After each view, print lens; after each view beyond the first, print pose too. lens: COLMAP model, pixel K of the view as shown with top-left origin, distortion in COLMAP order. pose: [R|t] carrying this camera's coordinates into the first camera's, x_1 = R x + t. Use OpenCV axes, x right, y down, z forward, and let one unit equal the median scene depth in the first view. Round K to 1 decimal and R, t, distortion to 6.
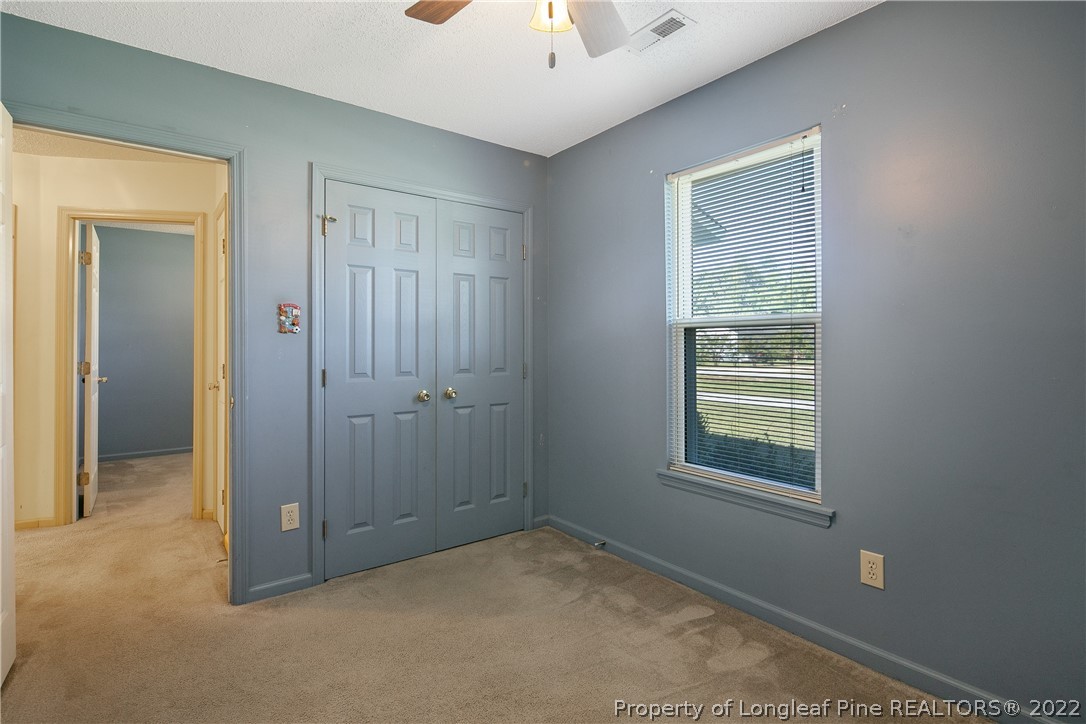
lens RADIAL K [[531.7, 0, 543.3], [0, 531.7, 333.7], [0, 0, 1]] dist [0.001960, -0.000483]
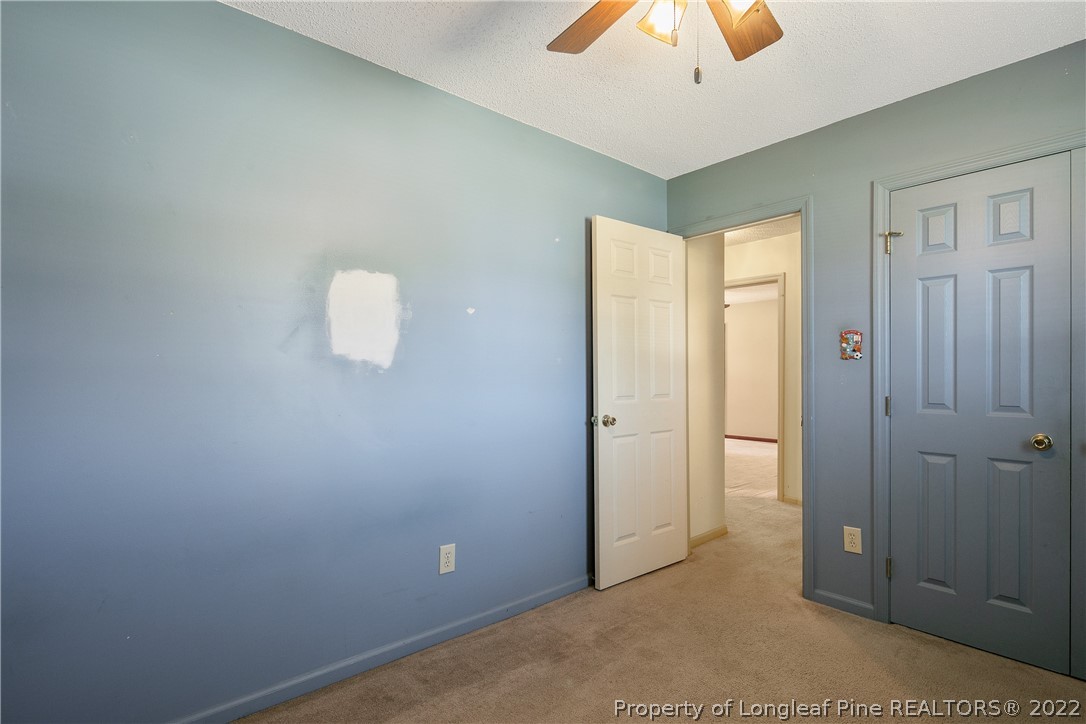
lens RADIAL K [[540.6, 0, 543.0], [0, 540.6, 362.0], [0, 0, 1]] dist [-0.002240, -0.000733]
pose [[0.055234, -0.021220, -0.998248, 0.506982], [0.029799, 0.999364, -0.019594, 0.006382], [0.998029, -0.028665, 0.055831, 0.345128]]
